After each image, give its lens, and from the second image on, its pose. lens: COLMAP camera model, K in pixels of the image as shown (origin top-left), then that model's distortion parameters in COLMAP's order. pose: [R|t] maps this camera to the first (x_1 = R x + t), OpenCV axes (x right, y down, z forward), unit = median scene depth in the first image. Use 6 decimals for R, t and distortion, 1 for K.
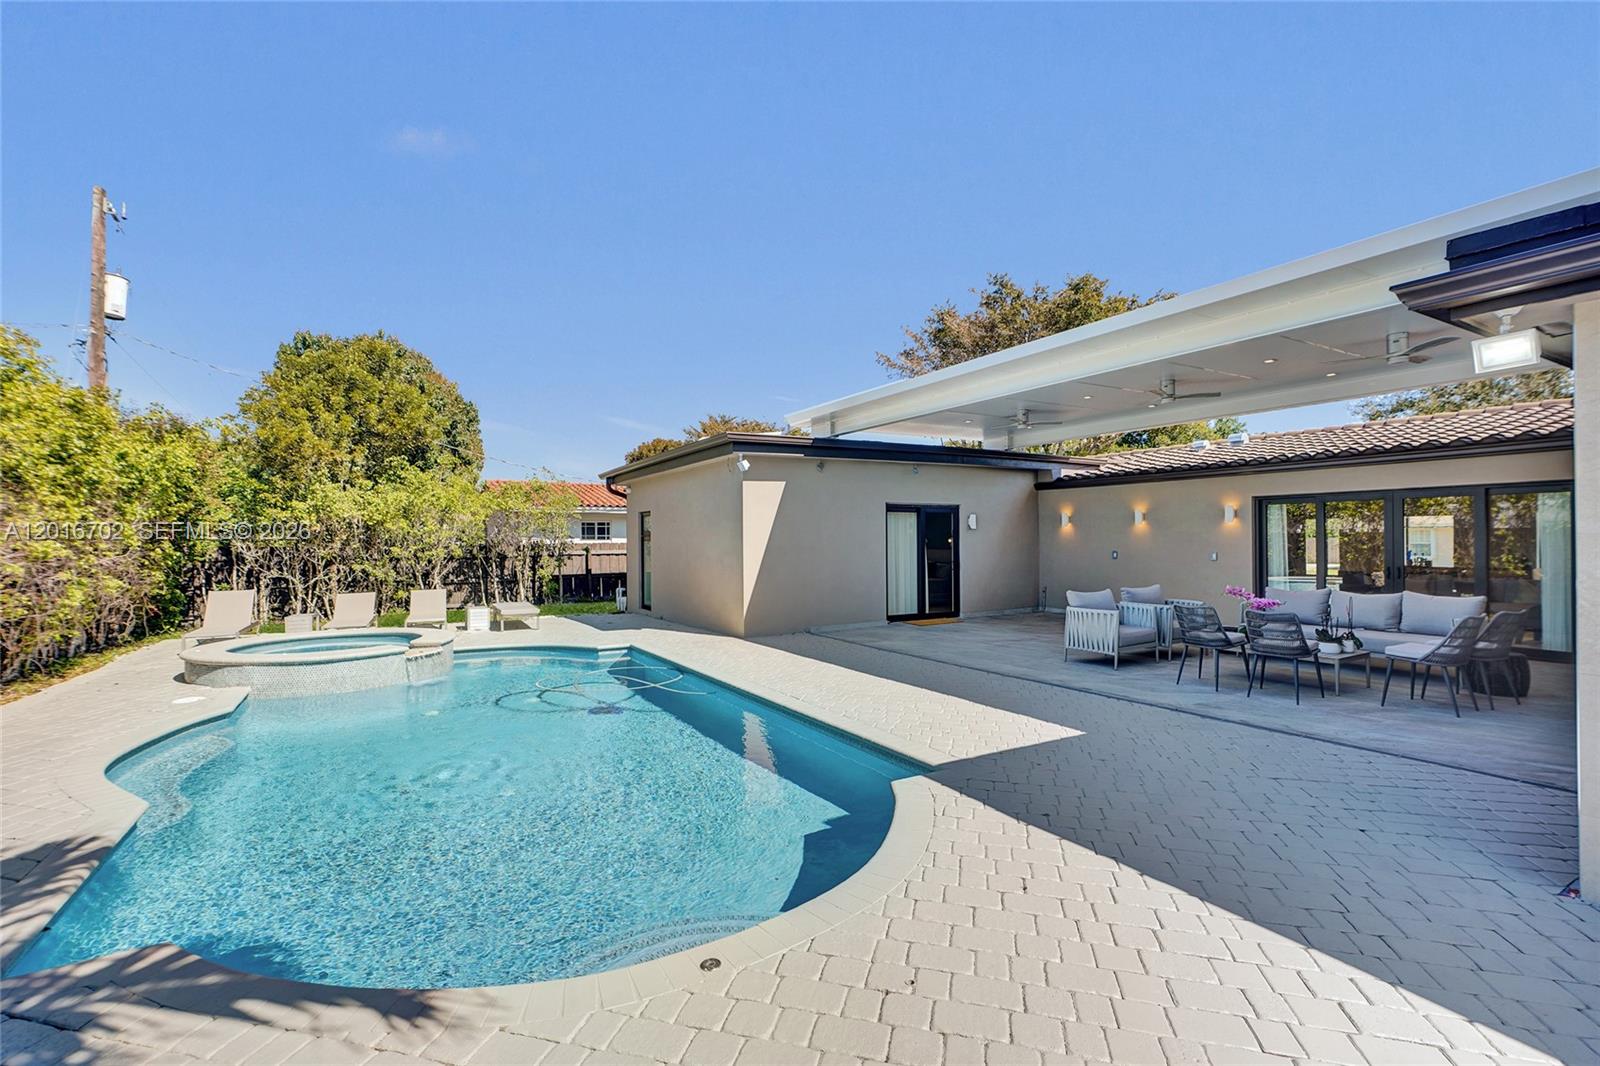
lens RADIAL K [[707.1, 0, 798.7], [0, 707.1, 534.7], [0, 0, 1]] dist [-0.014044, 0.007280]
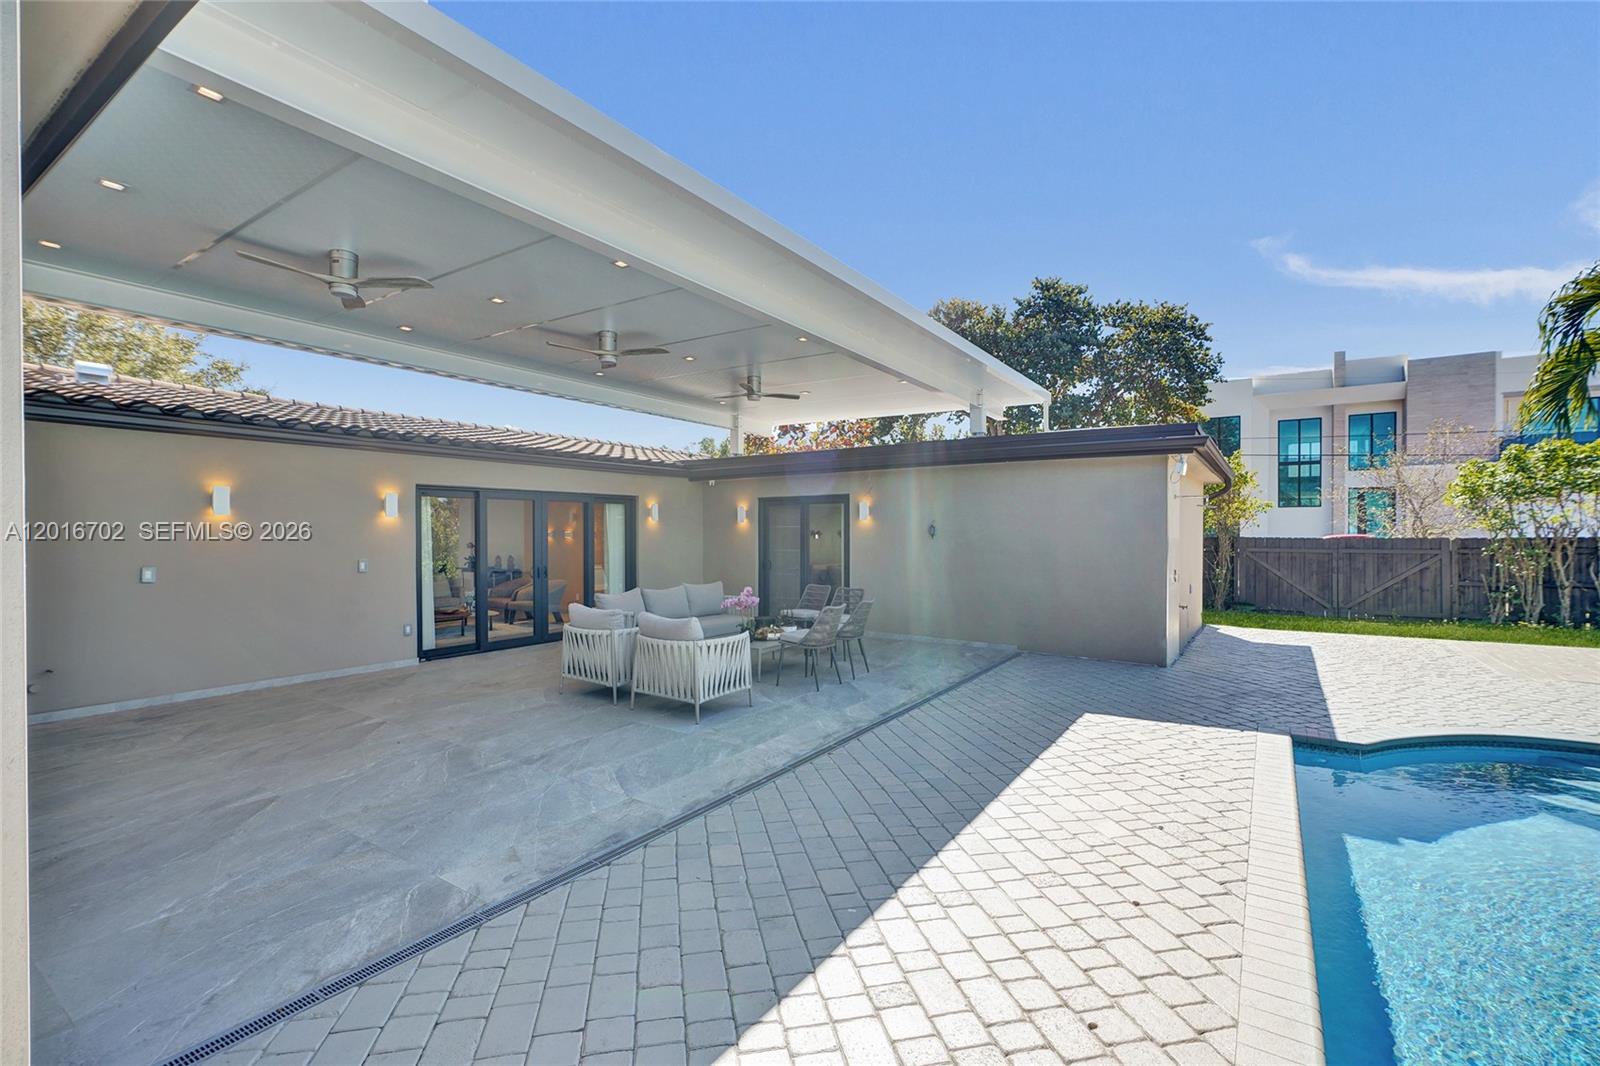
lens RADIAL K [[707.1, 0, 798.7], [0, 707.1, 534.7], [0, 0, 1]] dist [-0.014044, 0.007280]
pose [[-0.433095, 0.002974, 0.901343, -0.174199], [-0.004367, 0.999976, -0.005399, 0.002252], [-0.901338, -0.006275, -0.433072, 0.777241]]
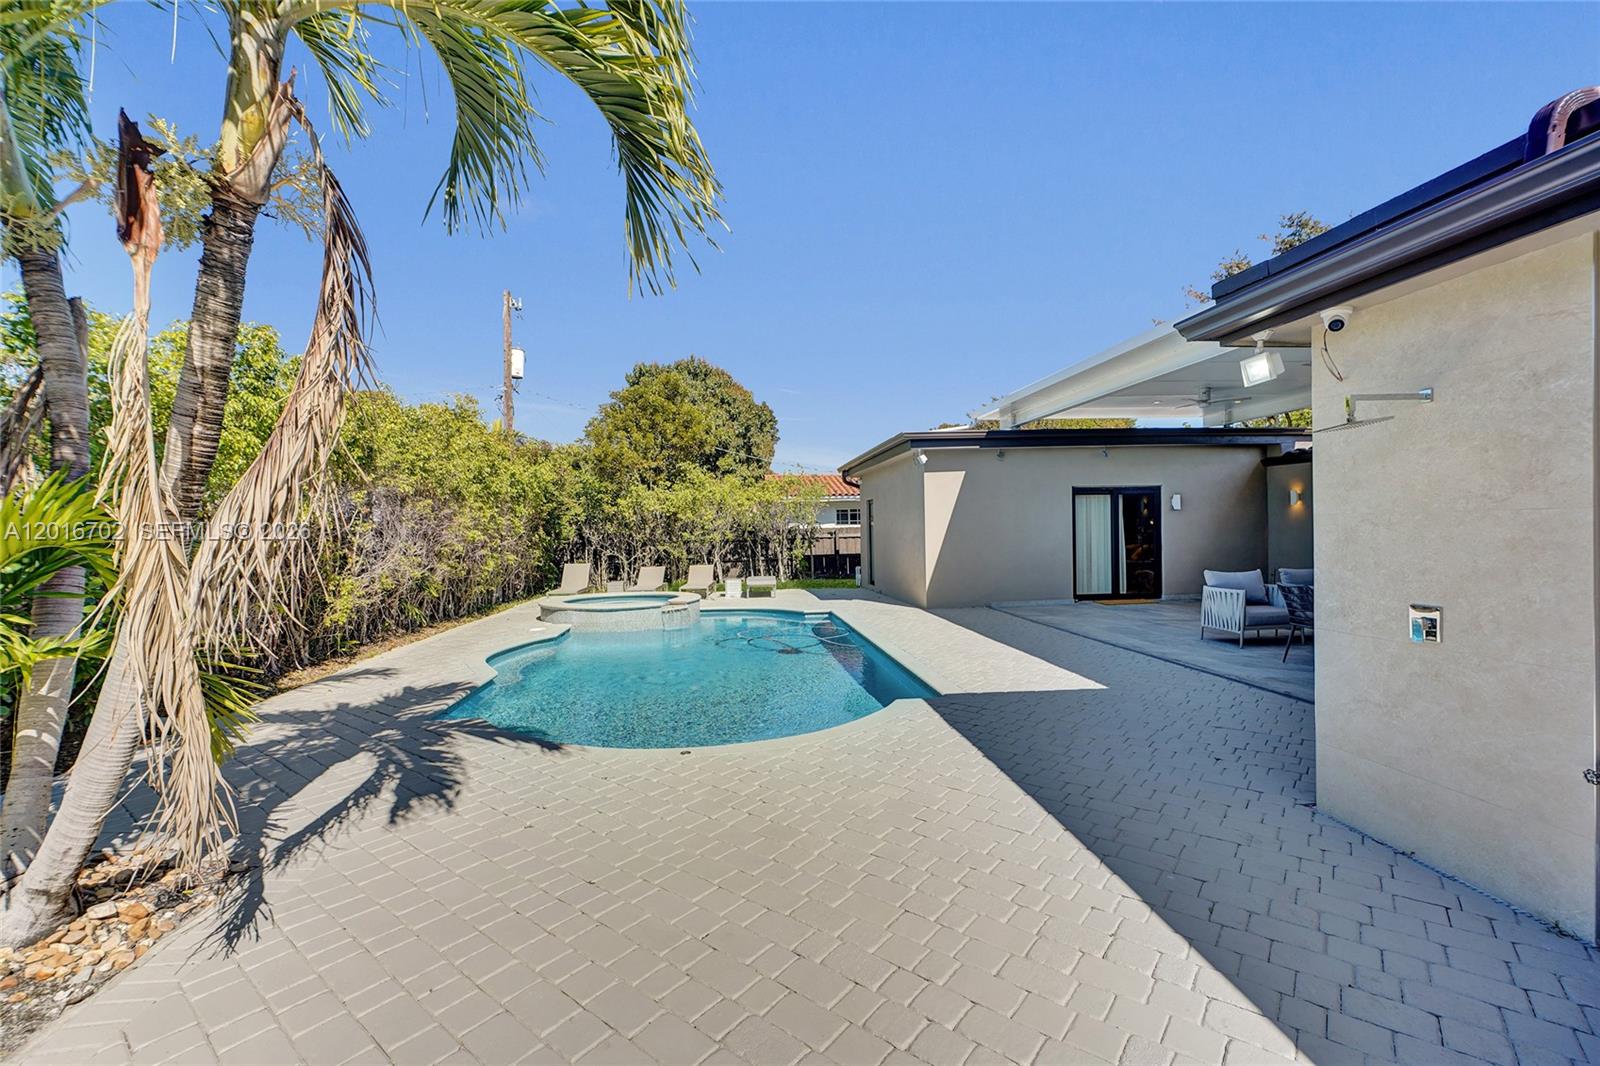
lens RADIAL K [[708.4, 0, 801.8], [0, 708.4, 534.6], [0, 0, 1]] dist [-0.011058, 0.000017]
pose [[0.911041, -0.006388, -0.412266, 0.175942], [0.016064, 0.999671, 0.020010, -0.001098], [0.412002, -0.024852, 0.910844, -0.108628]]
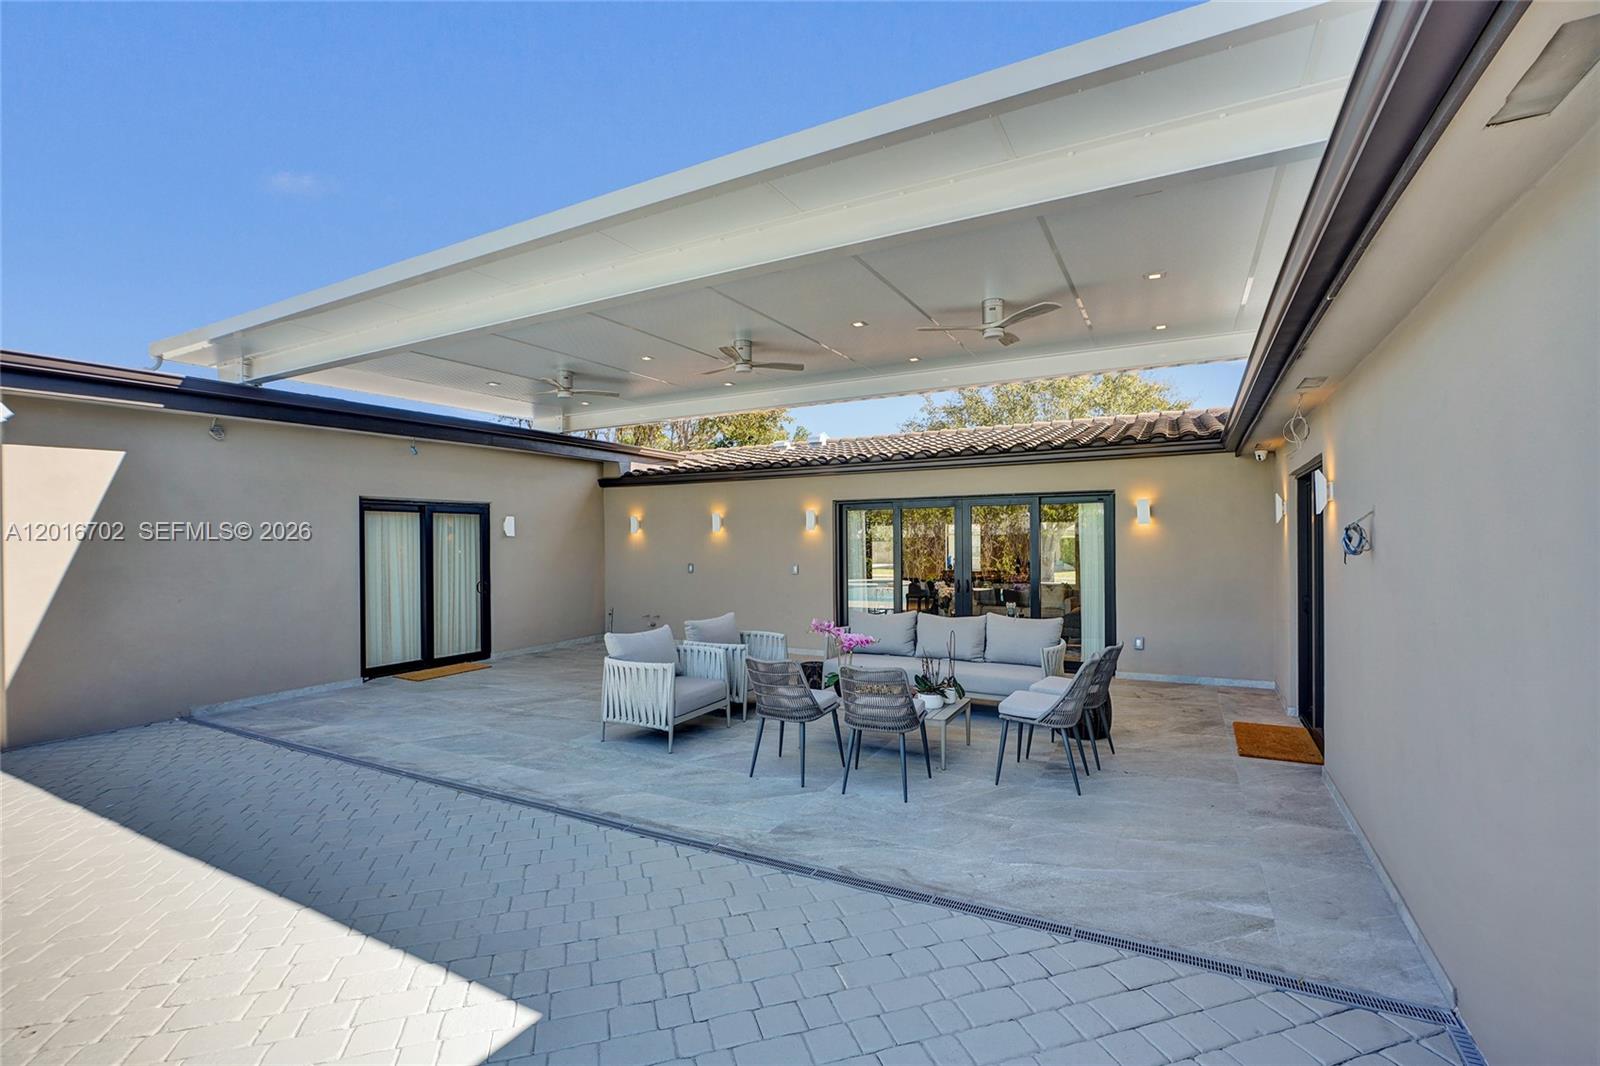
lens RADIAL K [[705.1, 0, 793.8], [0, 705.1, 541.1], [0, 0, 1]] dist [-0.004258, -0.000272]
pose [[0.859843, -0.002202, 0.510554, 0.126347], [-0.000673, 0.999985, 0.005446, -0.007128], [-0.510559, -0.005026, 0.859828, 0.221043]]
